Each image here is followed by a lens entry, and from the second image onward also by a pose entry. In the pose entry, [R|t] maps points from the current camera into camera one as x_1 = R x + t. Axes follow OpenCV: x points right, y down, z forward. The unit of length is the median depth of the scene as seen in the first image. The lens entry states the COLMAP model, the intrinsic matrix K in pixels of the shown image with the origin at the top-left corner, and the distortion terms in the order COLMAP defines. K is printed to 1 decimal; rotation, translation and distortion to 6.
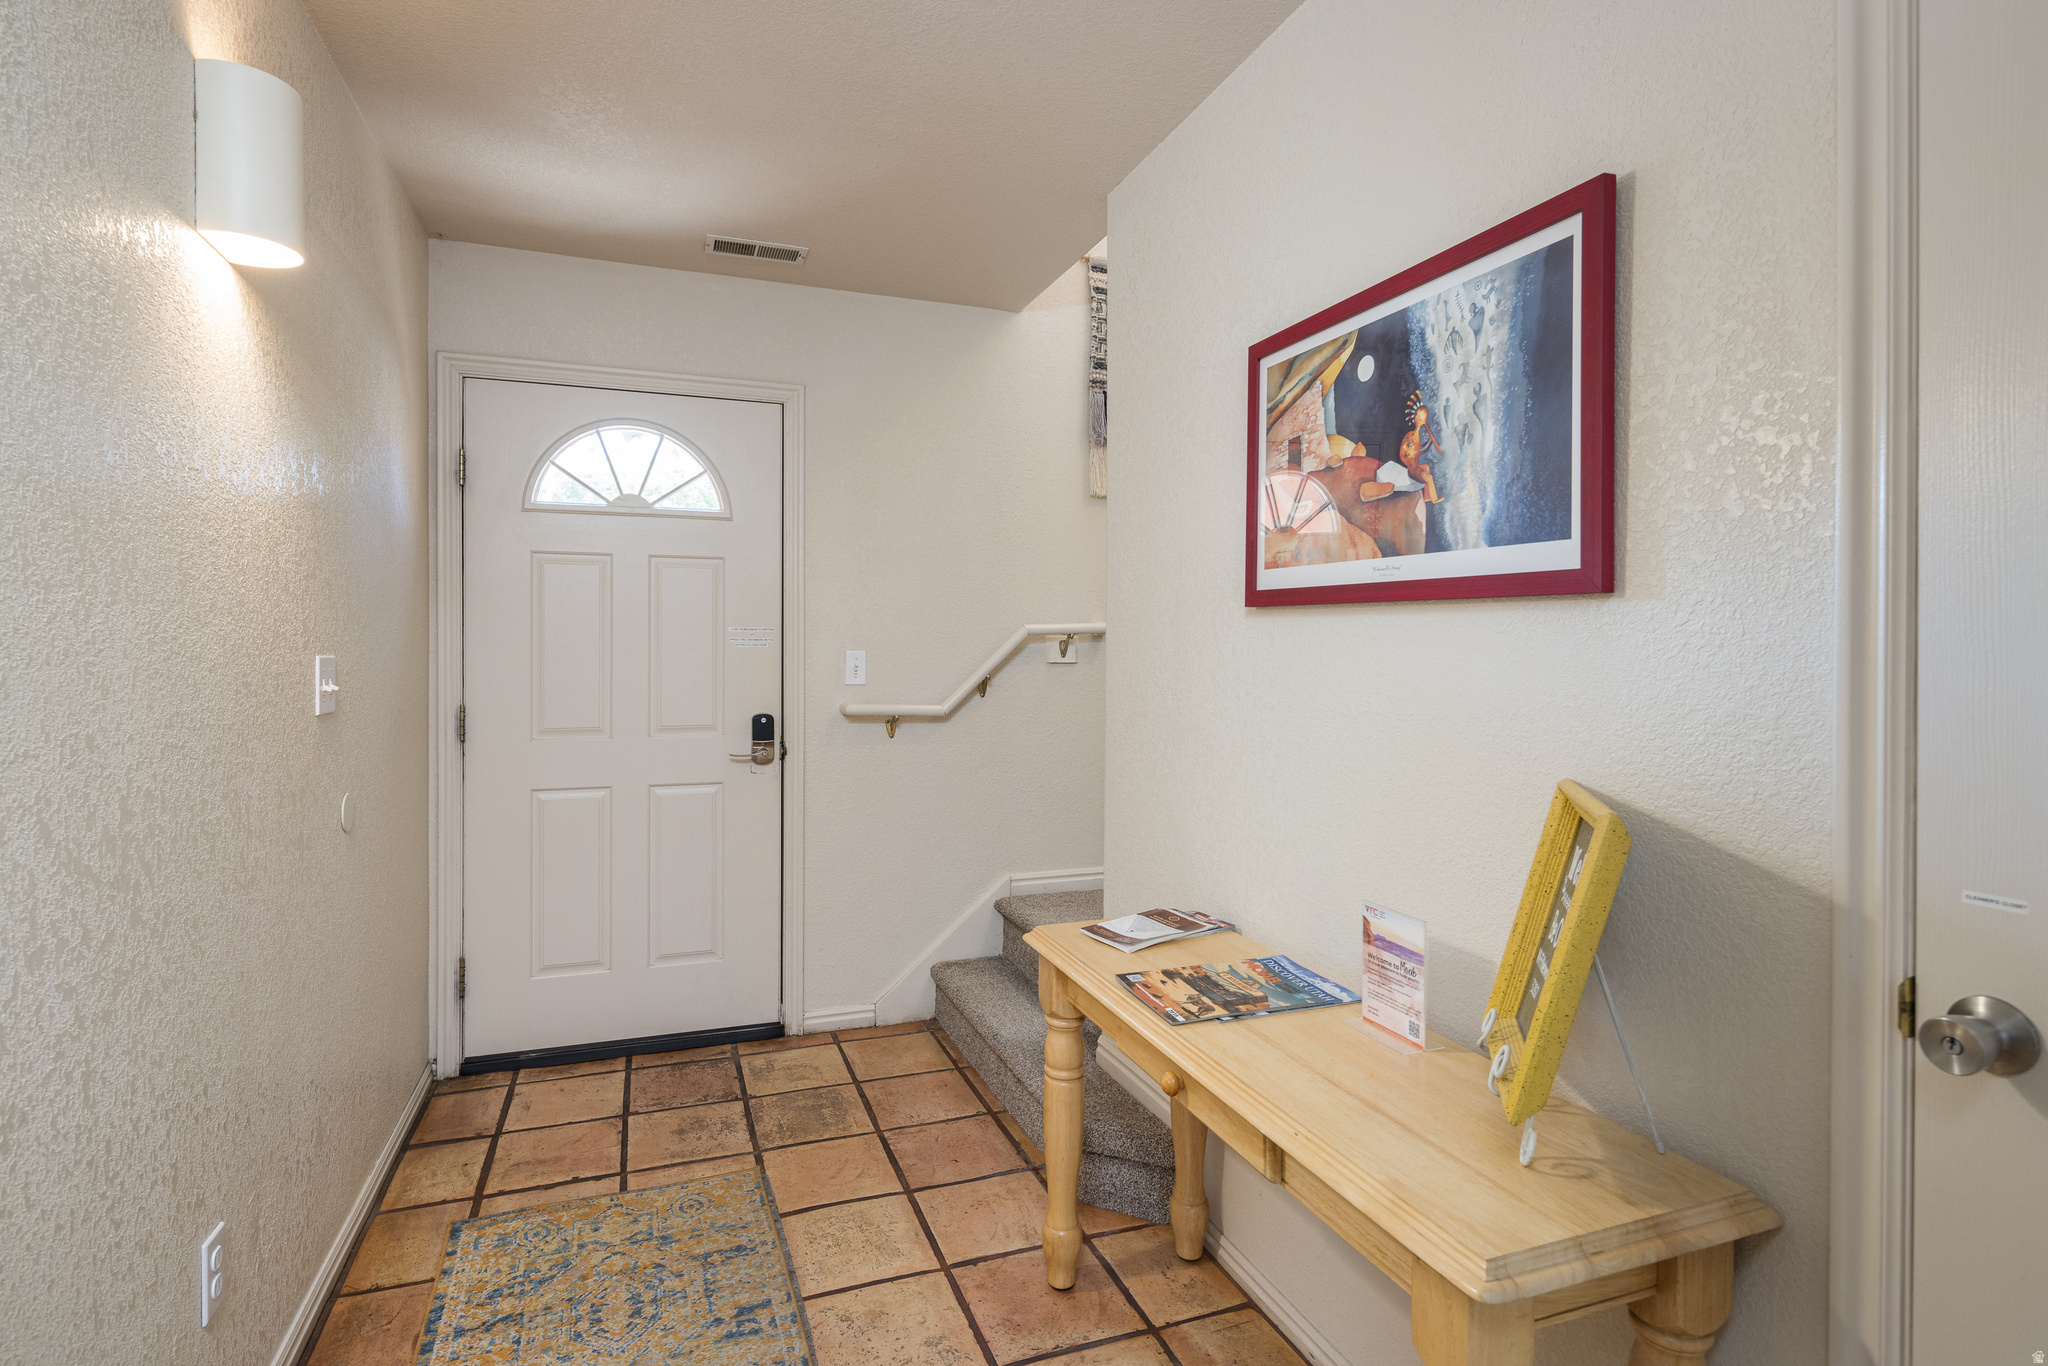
lens RADIAL K [[991.9, 0, 1022.4], [0, 991.9, 664.3], [0, 0, 1]] dist [0.001618, -0.002415]
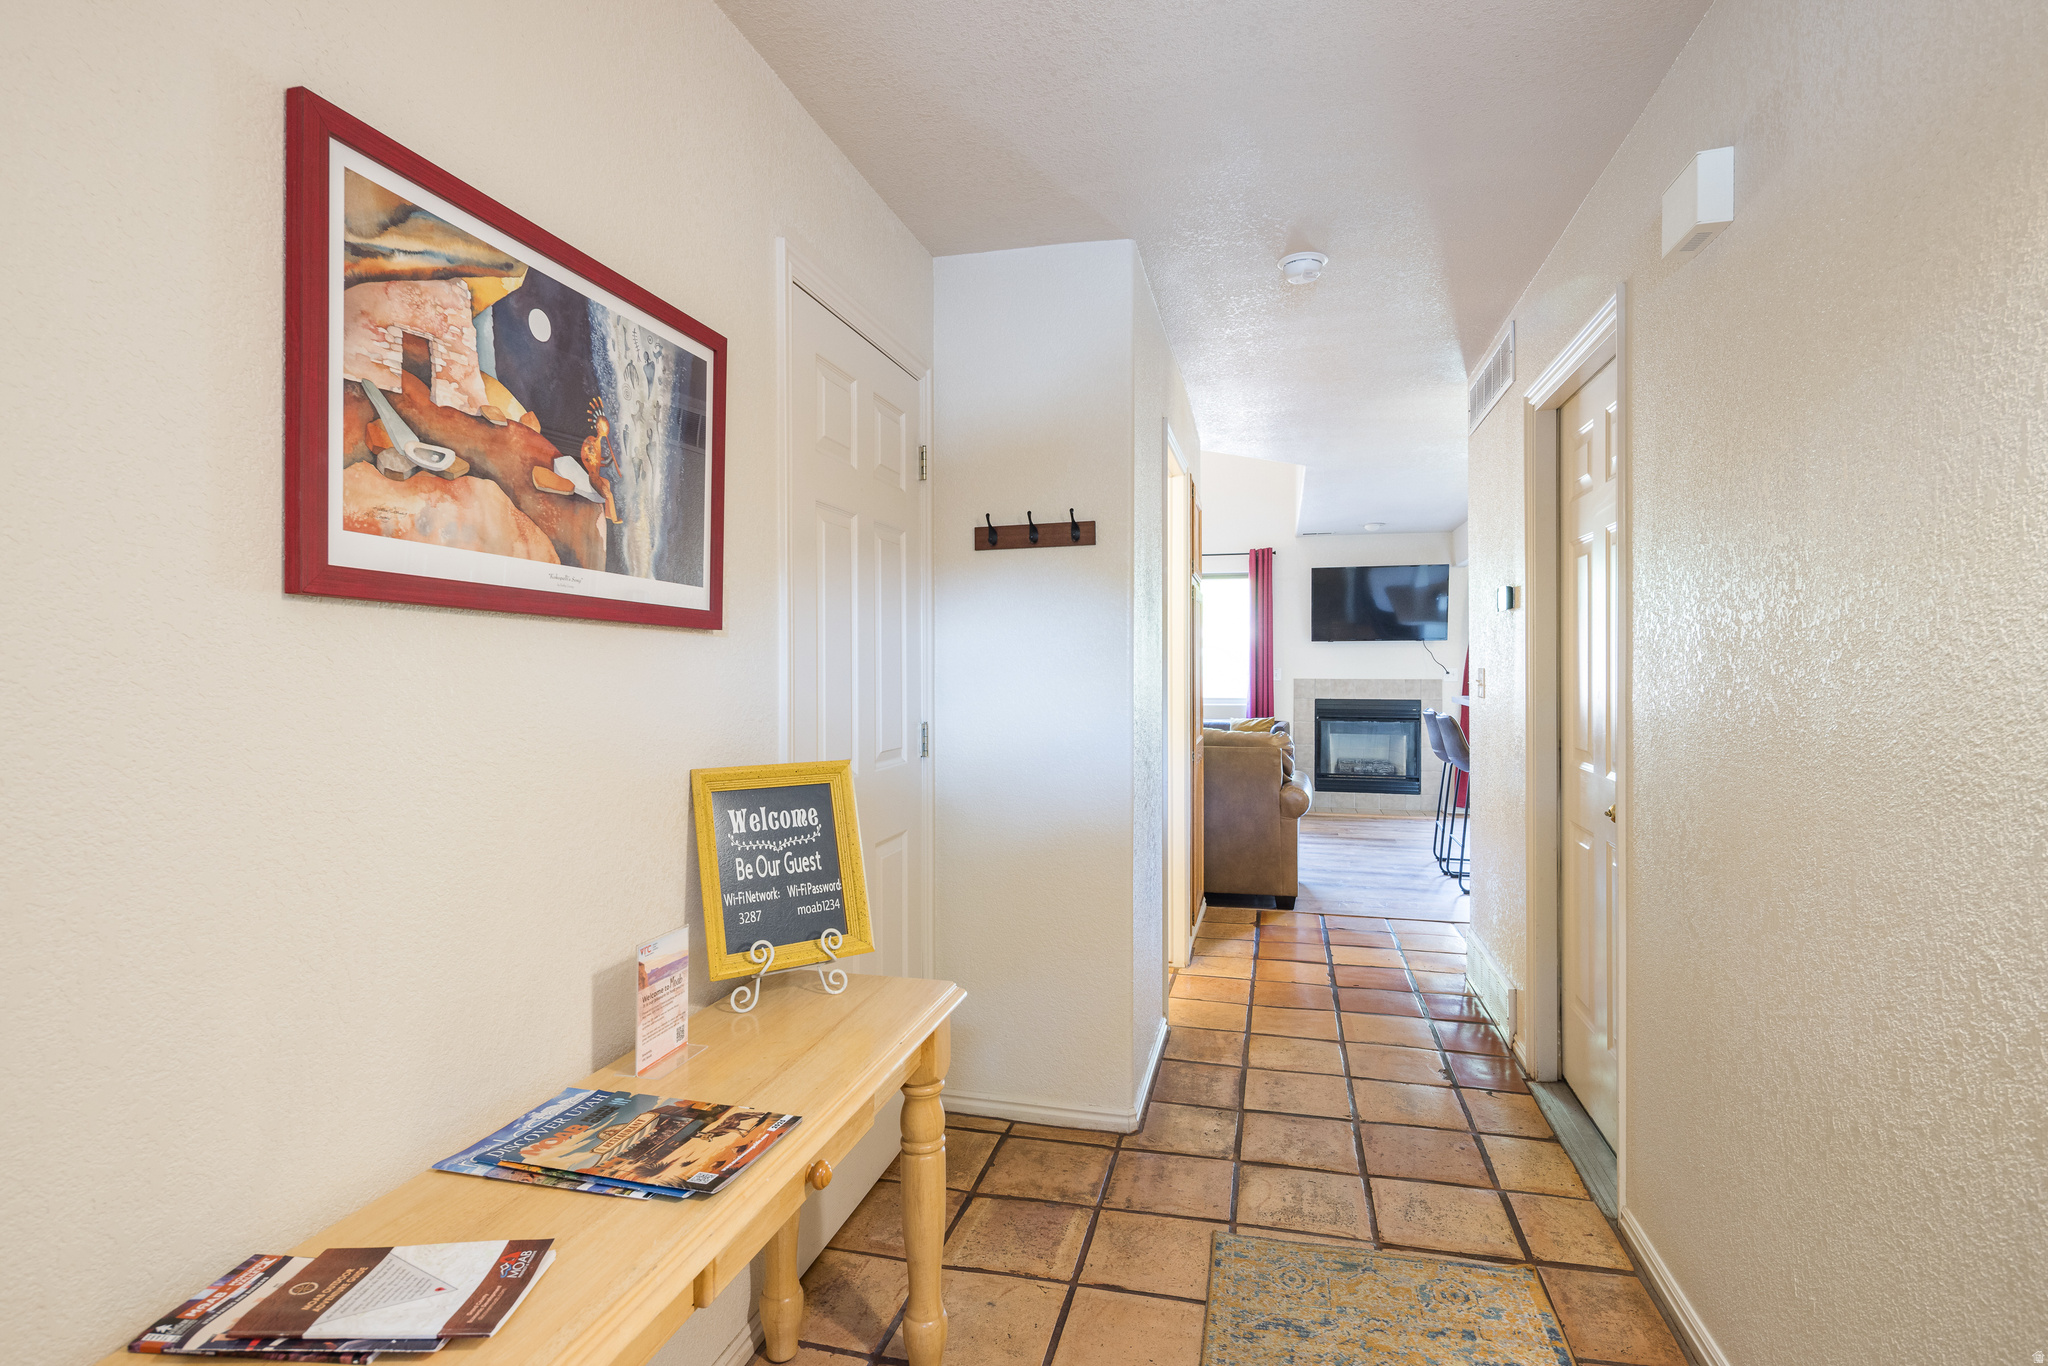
lens RADIAL K [[991.9, 0, 1032.6], [0, 991.9, 667.2], [0, 0, 1]] dist [0.001618, -0.002415]
pose [[-0.820344, -0.004393, 0.571854, -0.483059], [0.007502, 0.999802, 0.018442, -0.033920], [-0.571821, 0.019418, -0.820148, 1.555242]]
